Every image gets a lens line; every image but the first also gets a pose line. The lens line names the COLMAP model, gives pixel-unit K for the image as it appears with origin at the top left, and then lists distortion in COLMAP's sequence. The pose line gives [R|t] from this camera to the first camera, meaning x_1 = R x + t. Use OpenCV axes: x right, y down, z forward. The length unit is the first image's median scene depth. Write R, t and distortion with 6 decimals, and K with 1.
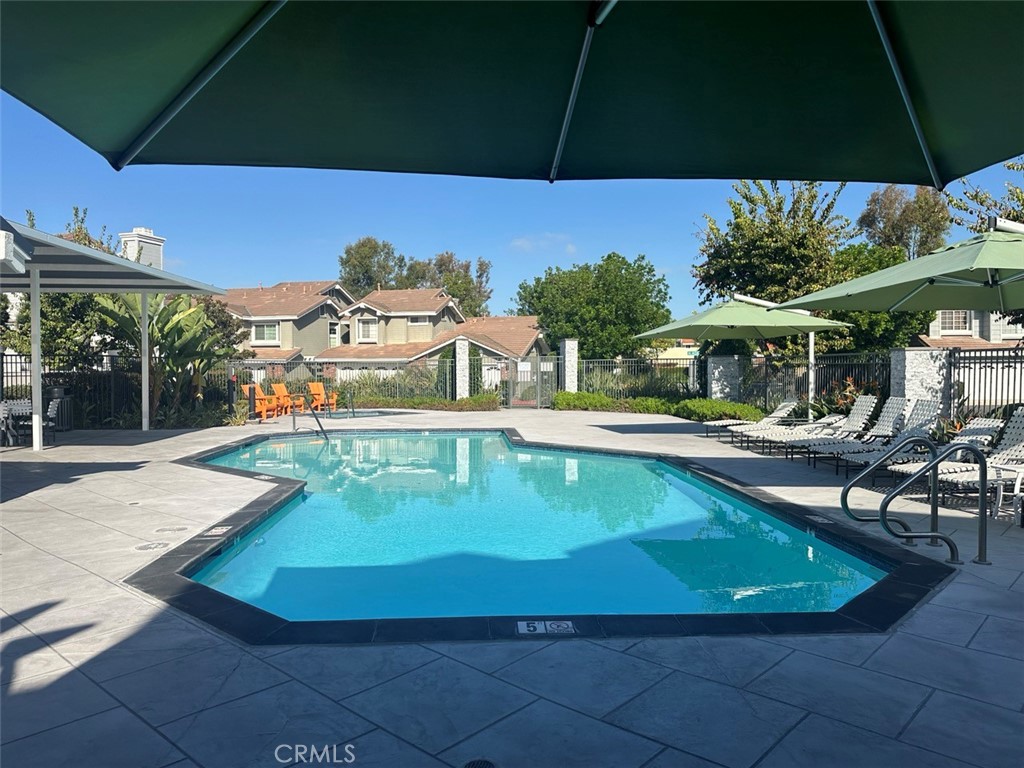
lens RADIAL K [[737.9, 0, 512.0], [0, 737.9, 384.0], [0, 0, 1]] dist [0.002056, -0.000748]
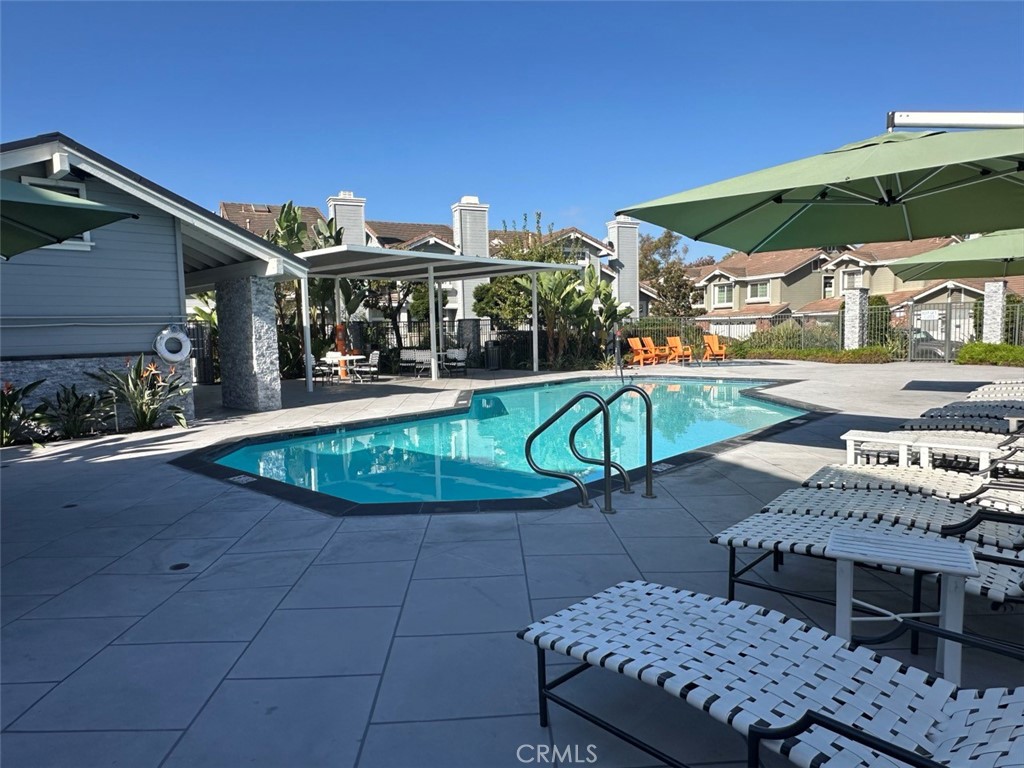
lens RADIAL K [[665.3, 0, 512.0], [0, 665.3, 384.0], [0, 0, 1]] dist [0.005523, 0.075198]
pose [[0.687628, 0.042511, -0.724817, 0.152732], [0.008549, 0.997741, 0.066629, 0.000819], [0.726012, -0.052012, 0.685712, 0.037358]]
